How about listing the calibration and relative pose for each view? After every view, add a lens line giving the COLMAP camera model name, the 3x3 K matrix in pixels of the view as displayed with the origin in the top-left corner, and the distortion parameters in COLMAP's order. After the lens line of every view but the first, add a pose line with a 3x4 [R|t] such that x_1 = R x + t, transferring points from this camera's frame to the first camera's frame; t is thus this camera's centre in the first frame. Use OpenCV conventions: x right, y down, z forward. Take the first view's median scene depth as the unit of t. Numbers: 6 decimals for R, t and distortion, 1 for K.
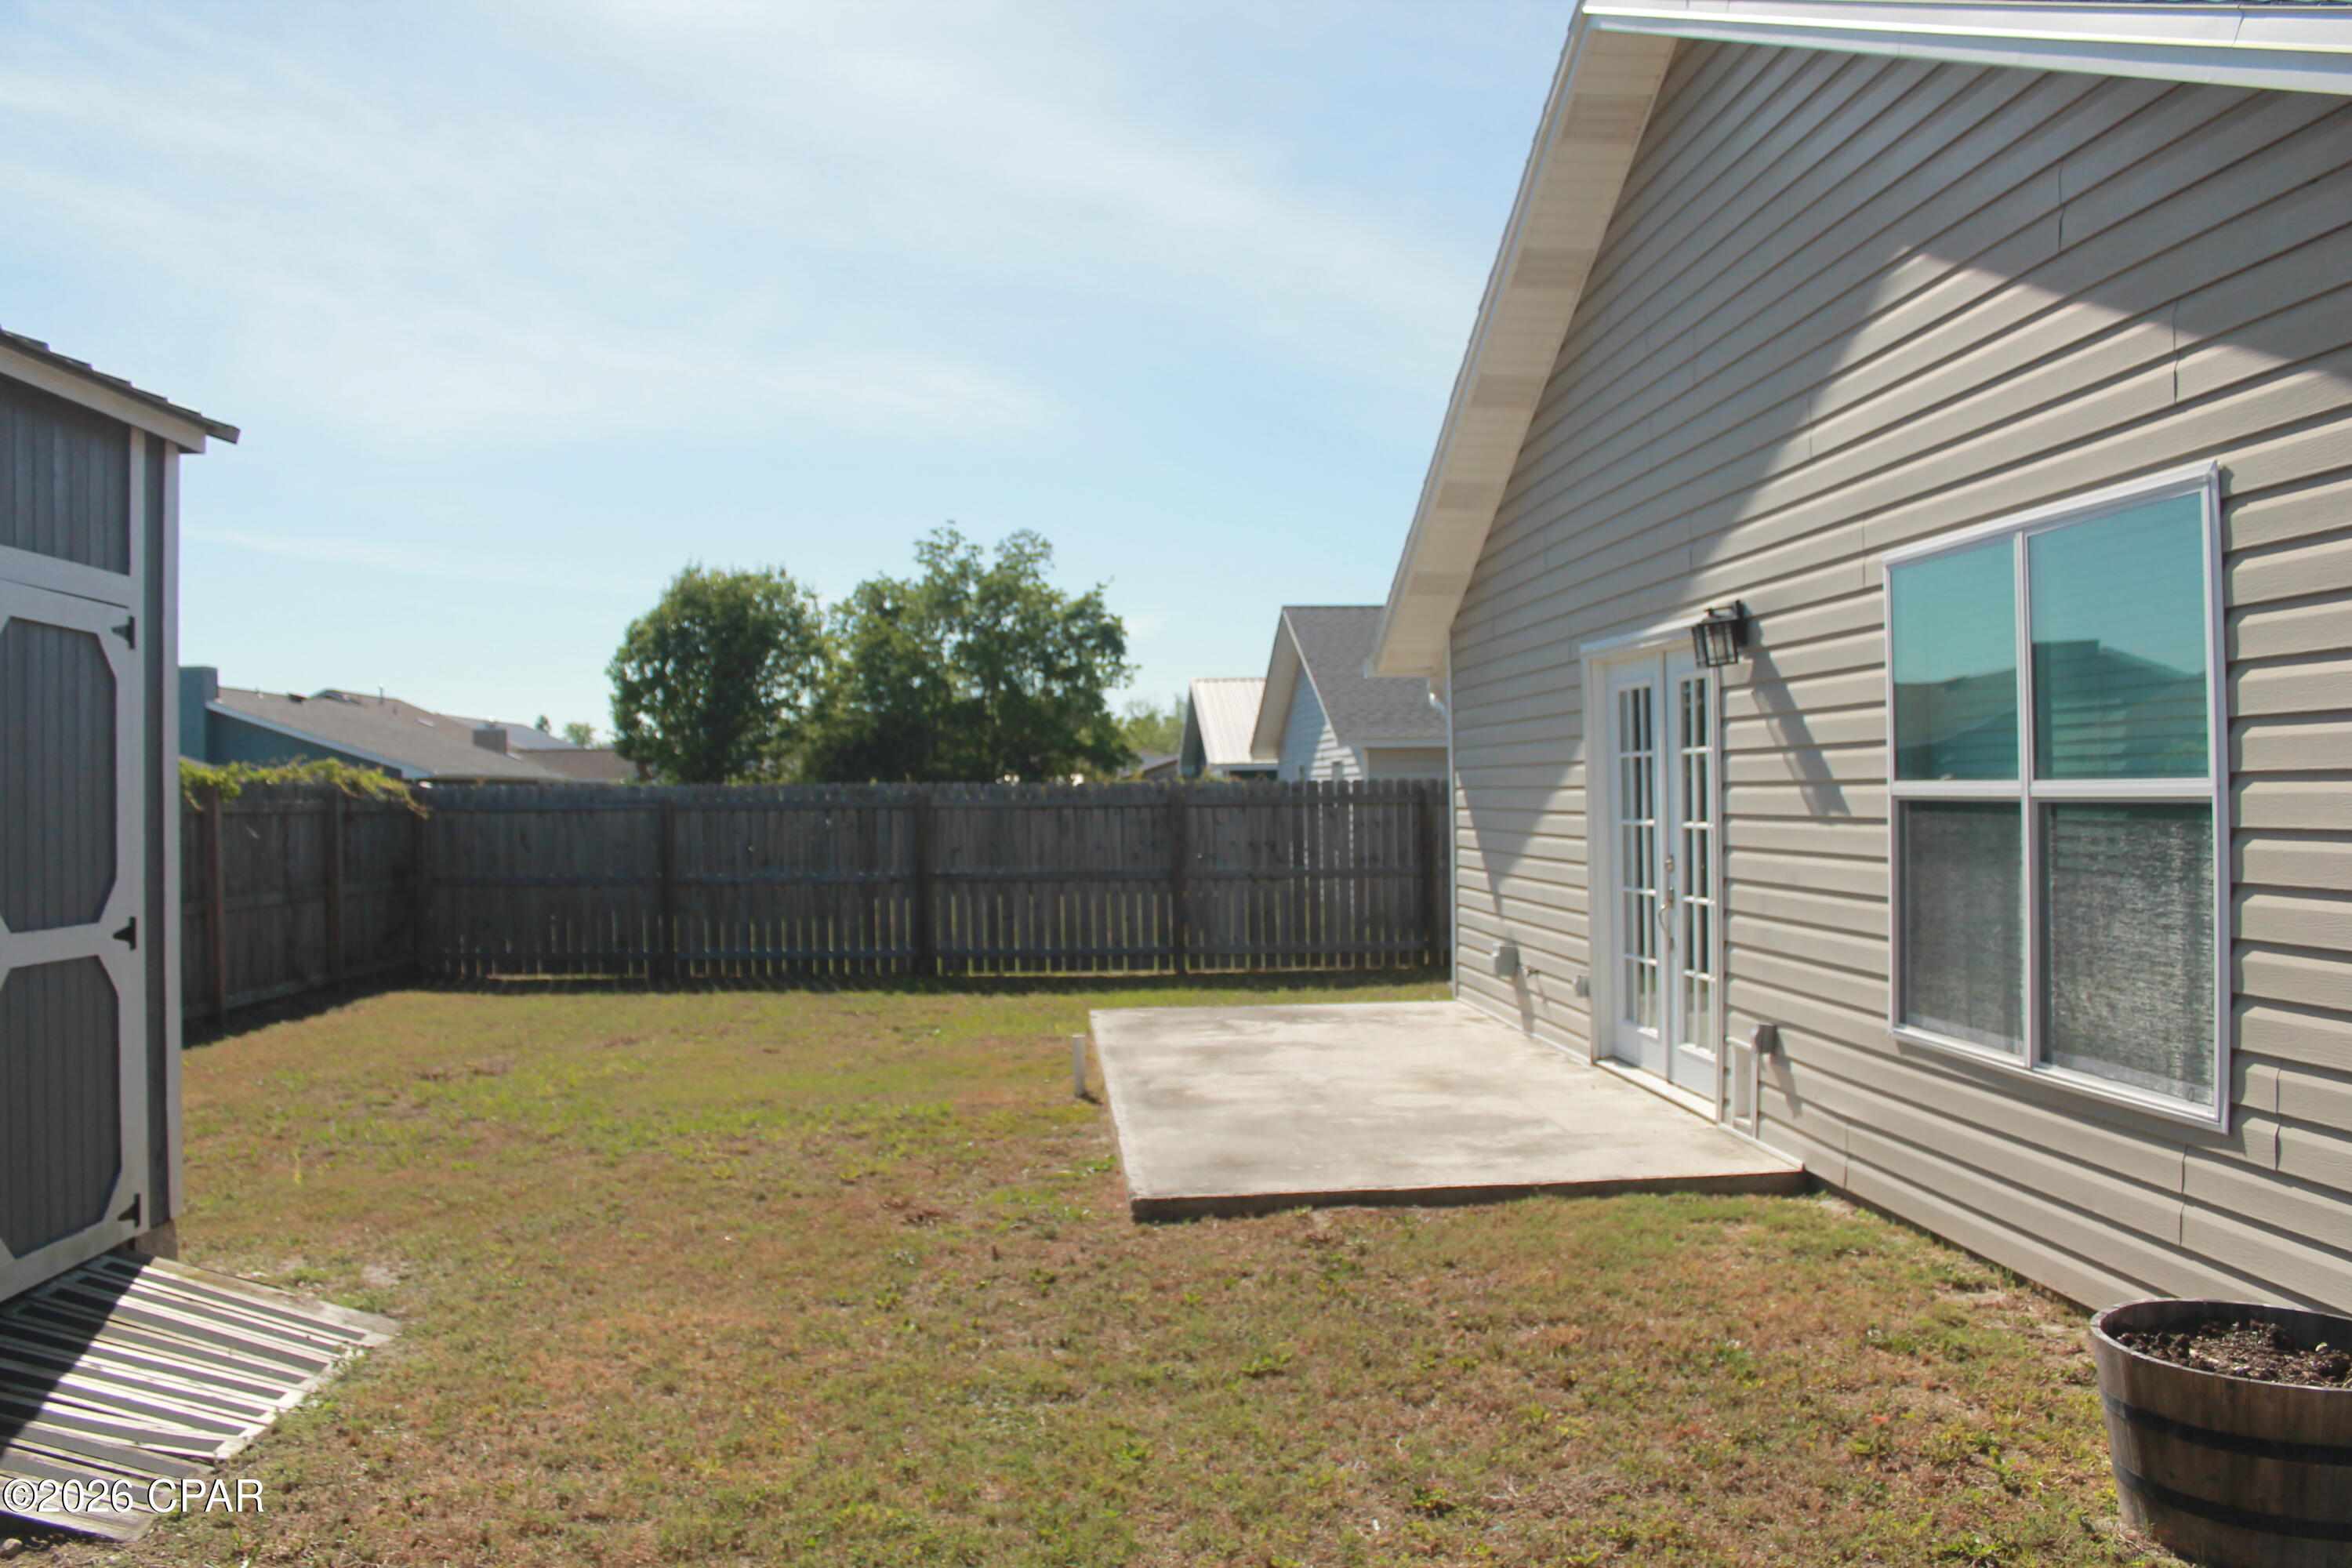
lens RADIAL K [[1984.9, 0, 1168.4], [0, 1984.9, 789.1], [0, 0, 1]] dist [-0.163339, 0.144739]
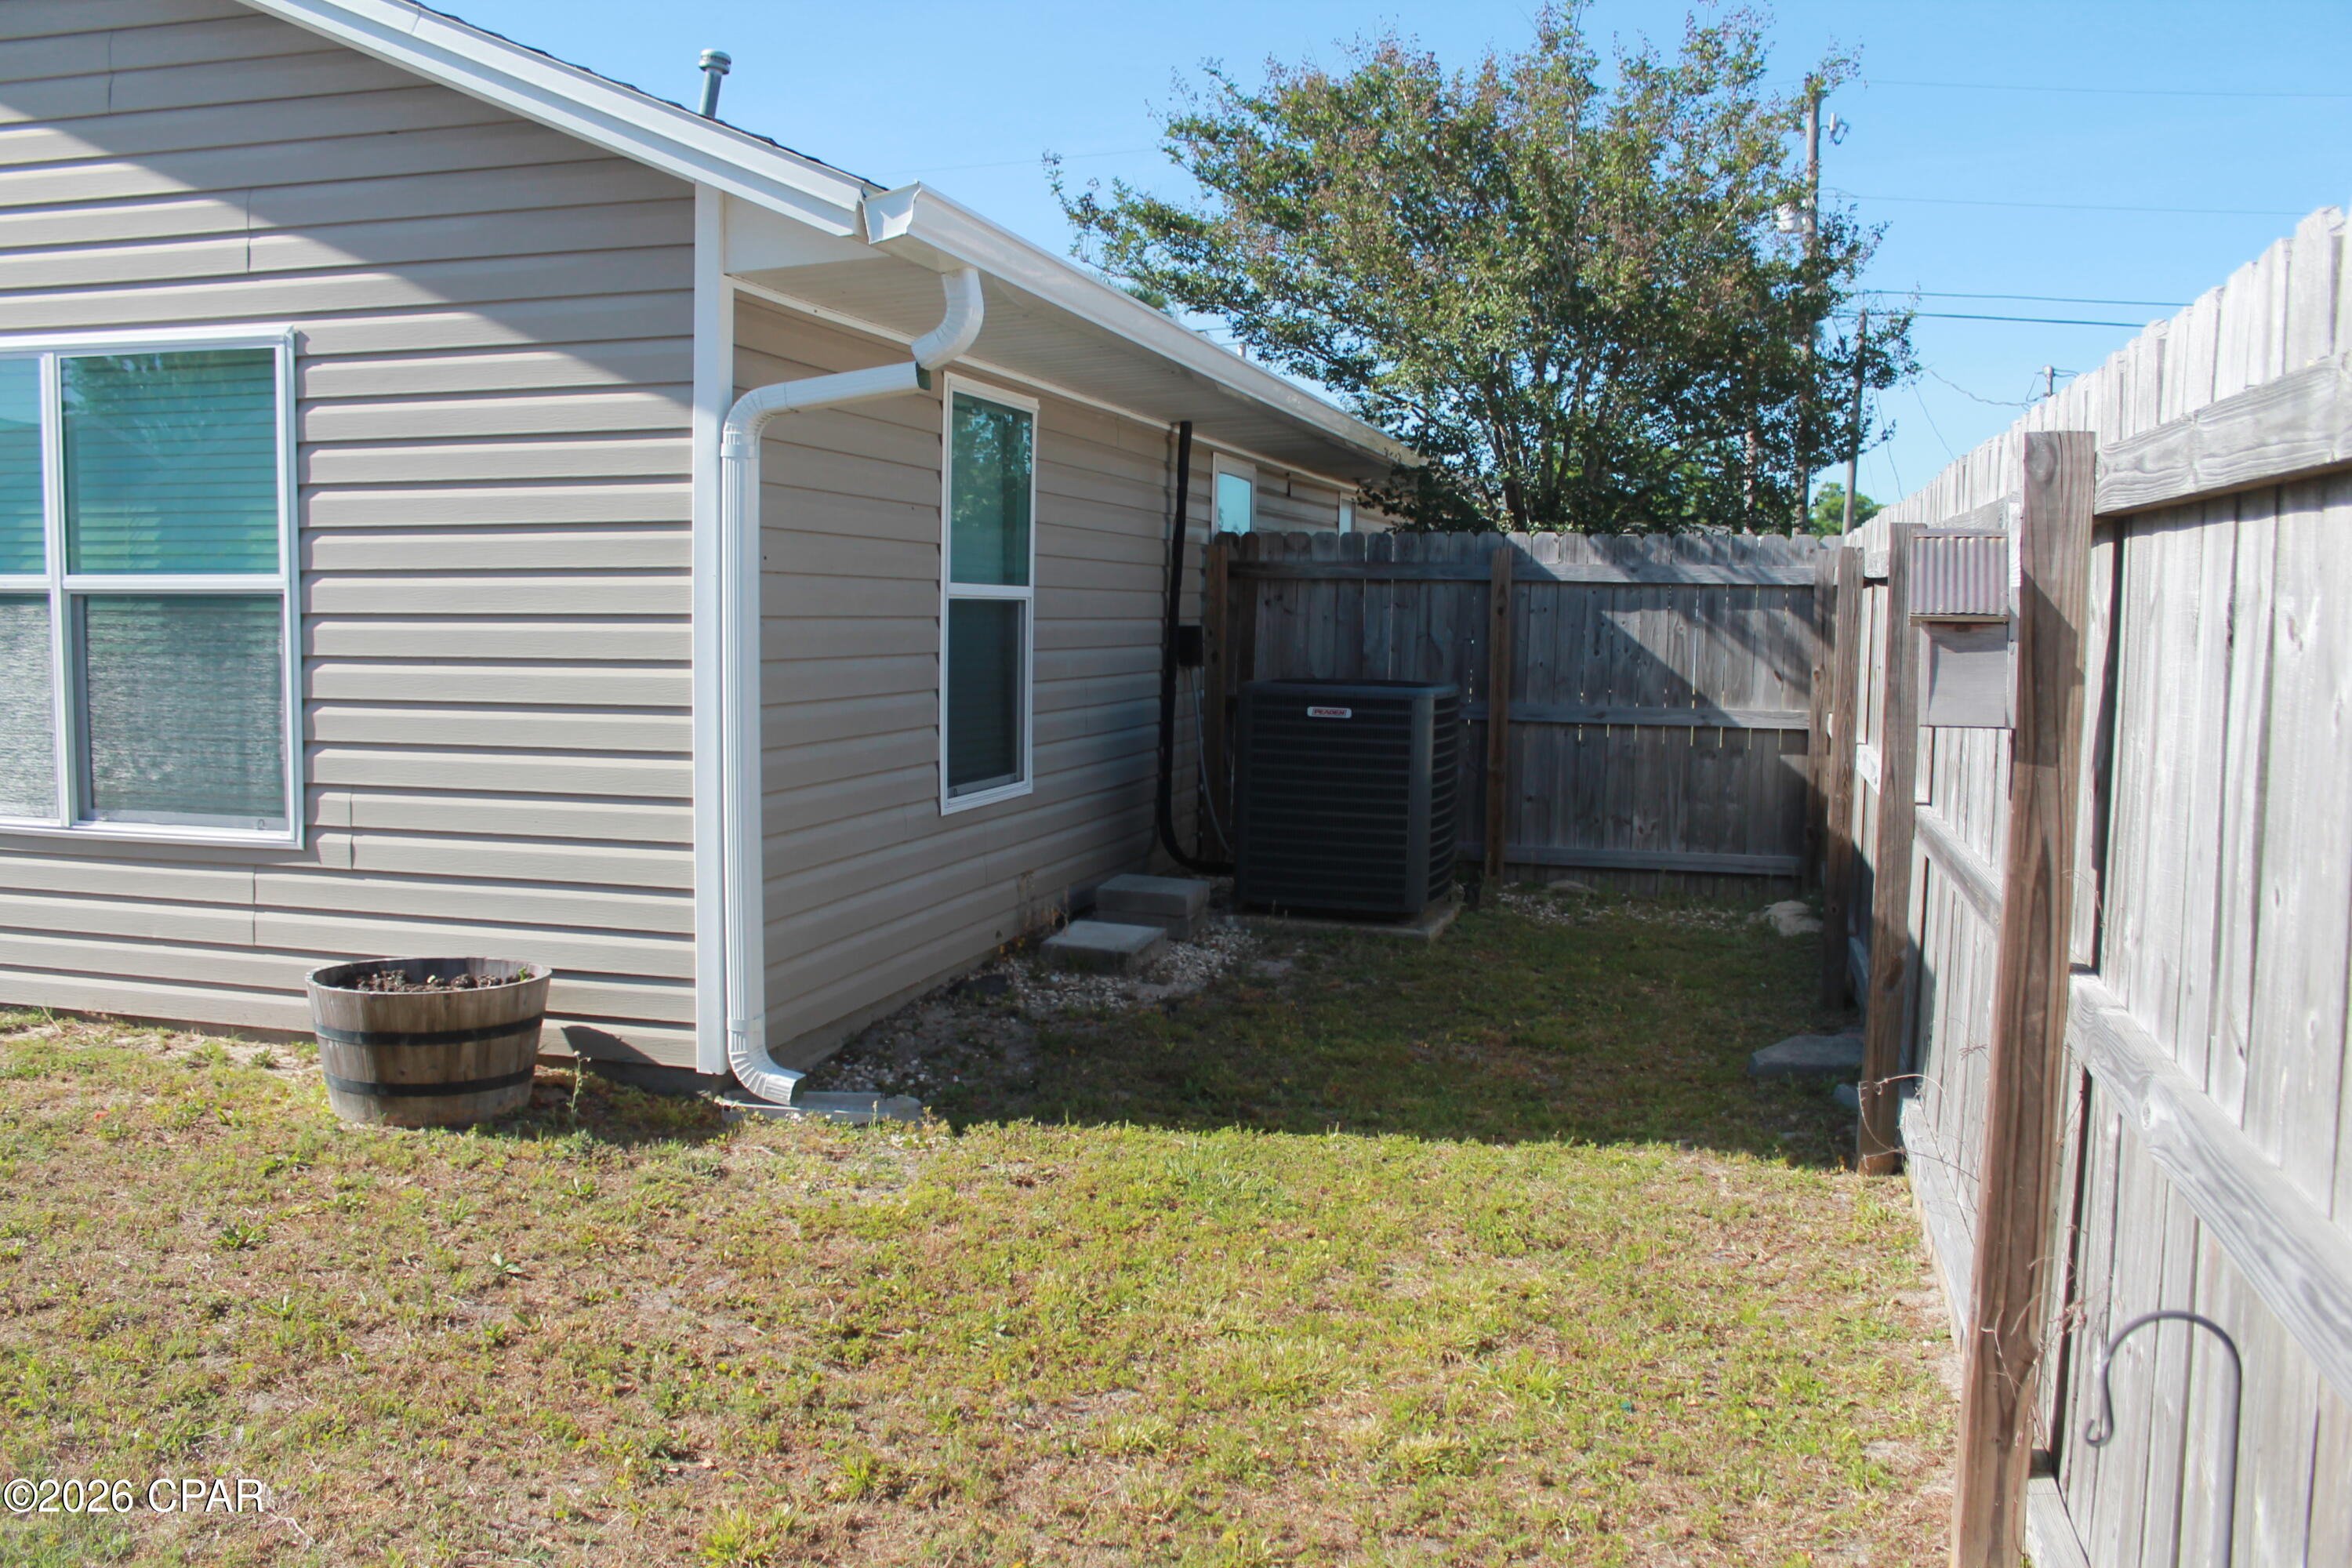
lens RADIAL K [[1984.9, 0, 1168.4], [0, 1984.9, 789.1], [0, 0, 1]] dist [-0.163339, 0.144739]
pose [[0.335218, -0.068901, 0.939618, -0.284507], [-0.017935, 0.996675, 0.079484, 0.014514], [-0.941970, -0.043496, 0.332868, 0.004040]]
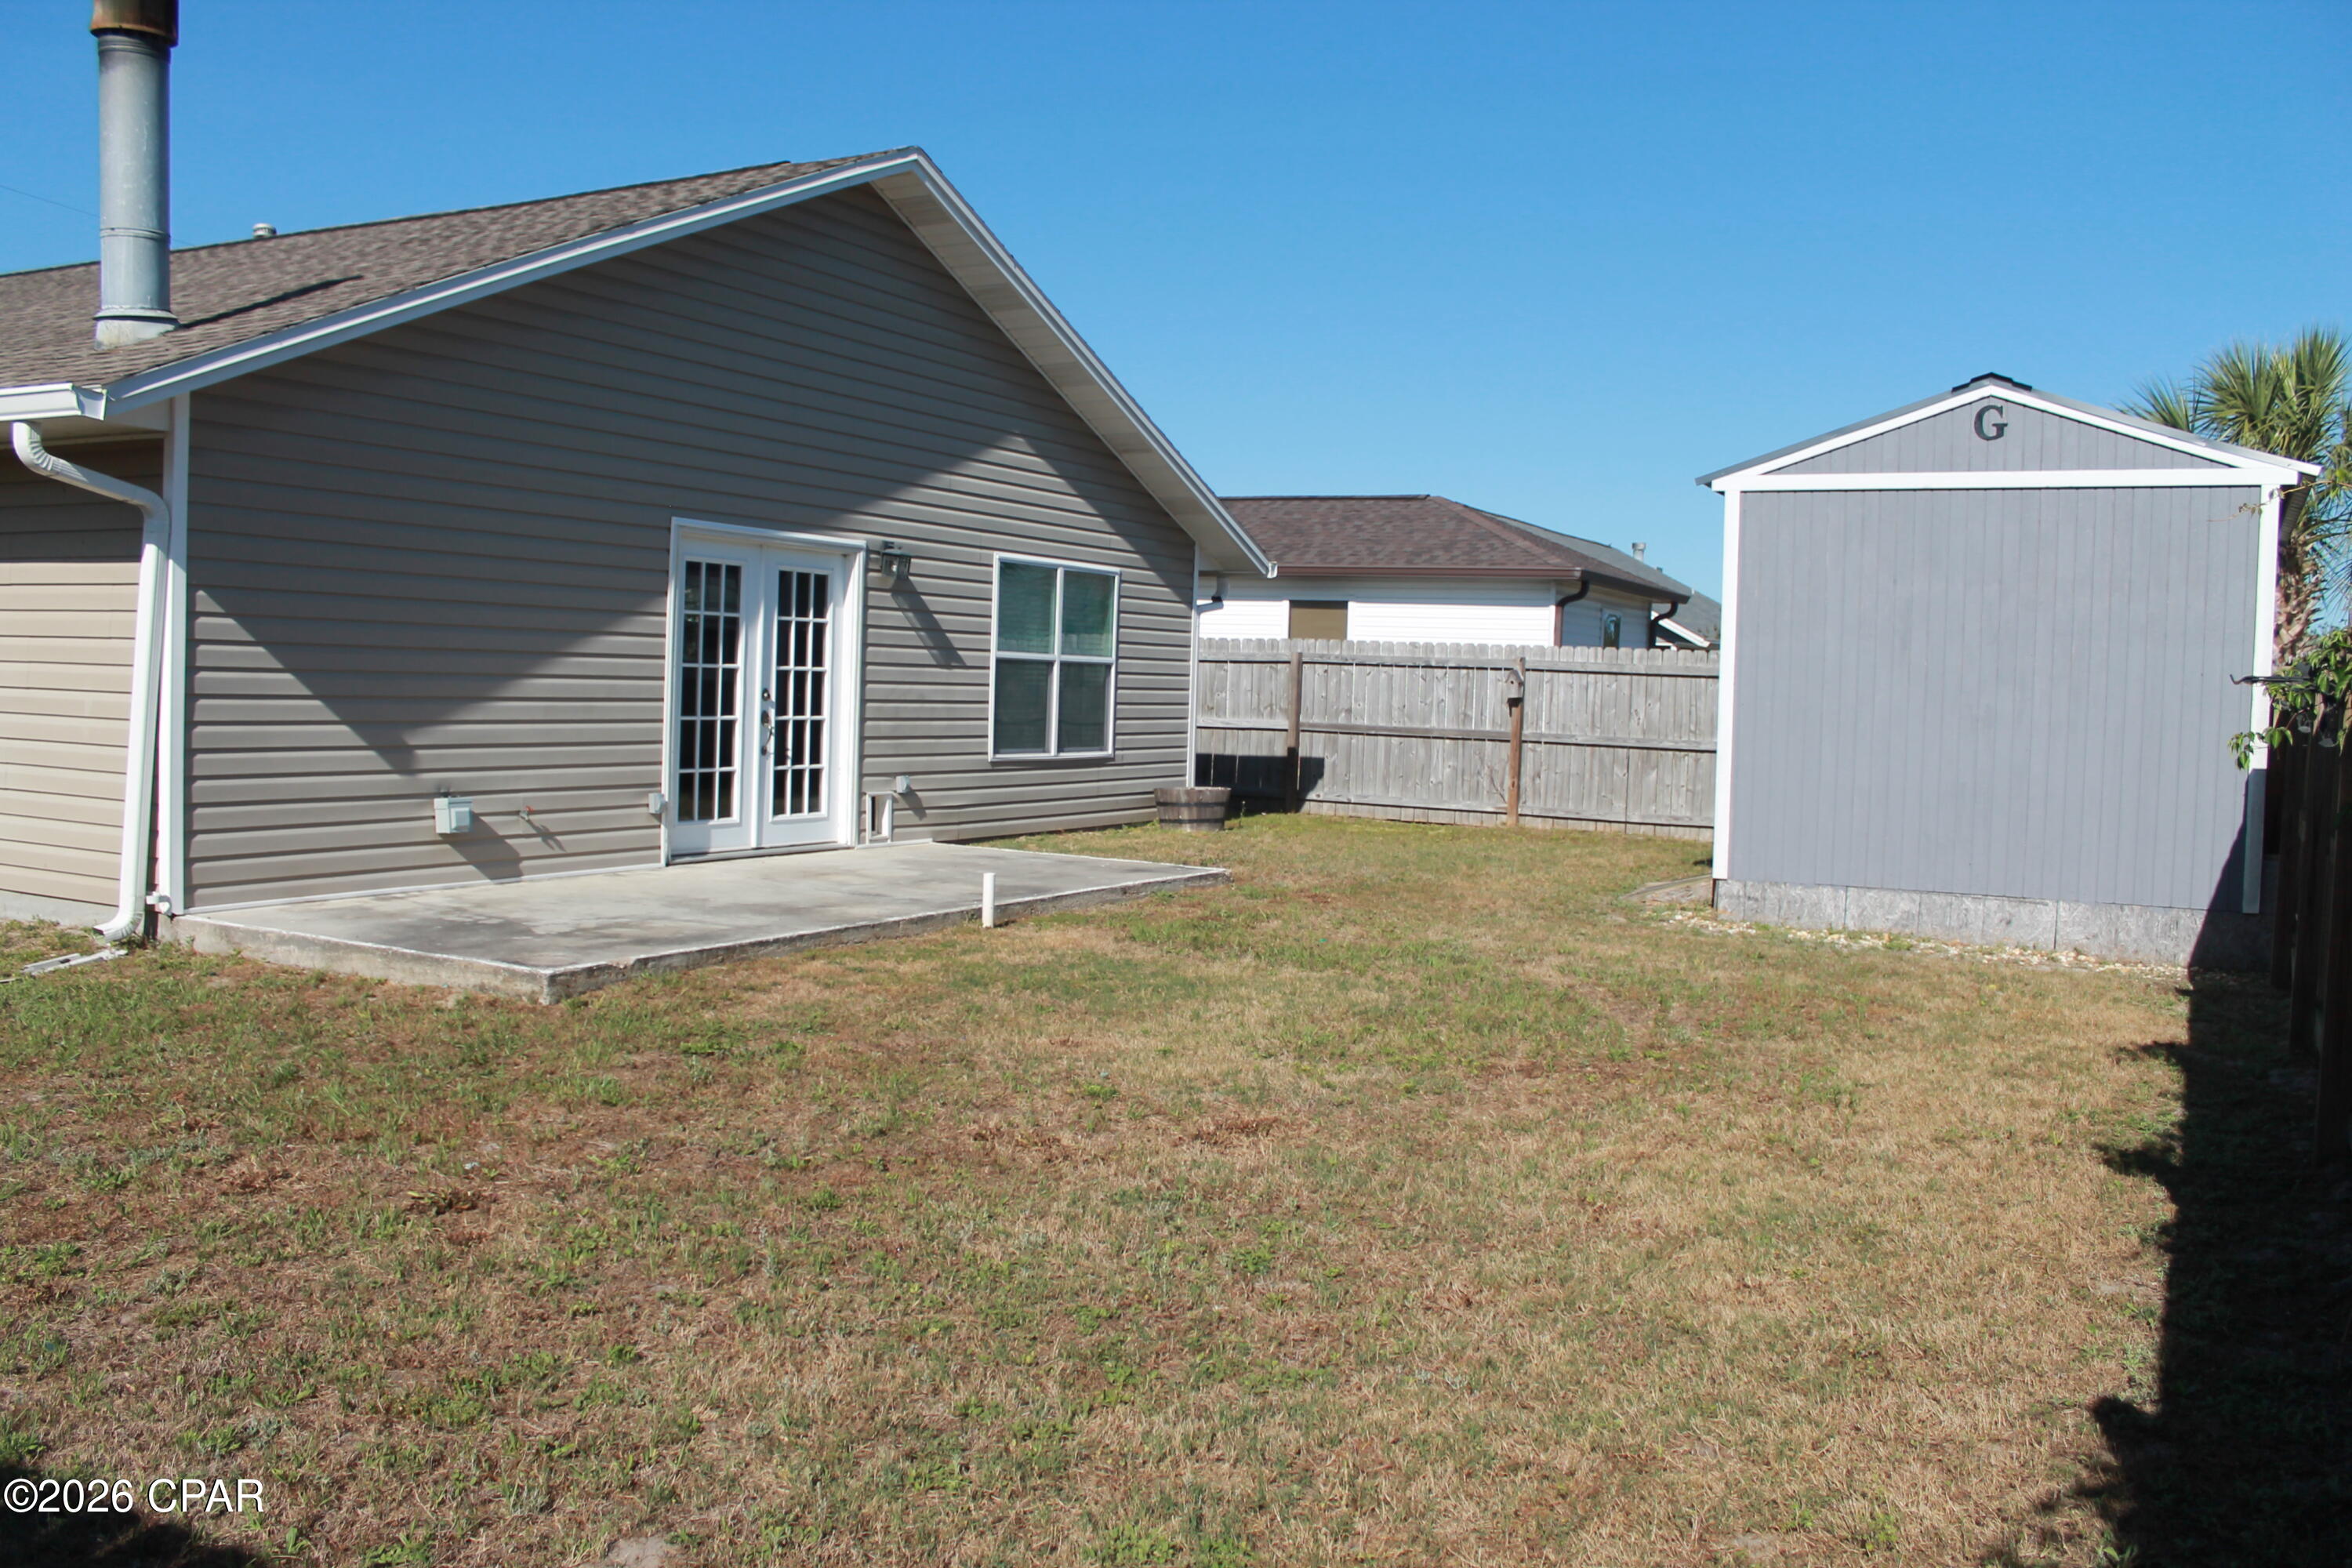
lens RADIAL K [[1984.9, 0, 1168.4], [0, 1984.9, 789.1], [0, 0, 1]] dist [-0.163339, 0.144739]
pose [[-0.847109, -0.042476, 0.529720, -0.887319], [-0.021725, 0.998735, 0.045343, 0.040838], [-0.530976, 0.026902, -0.846960, 2.413067]]
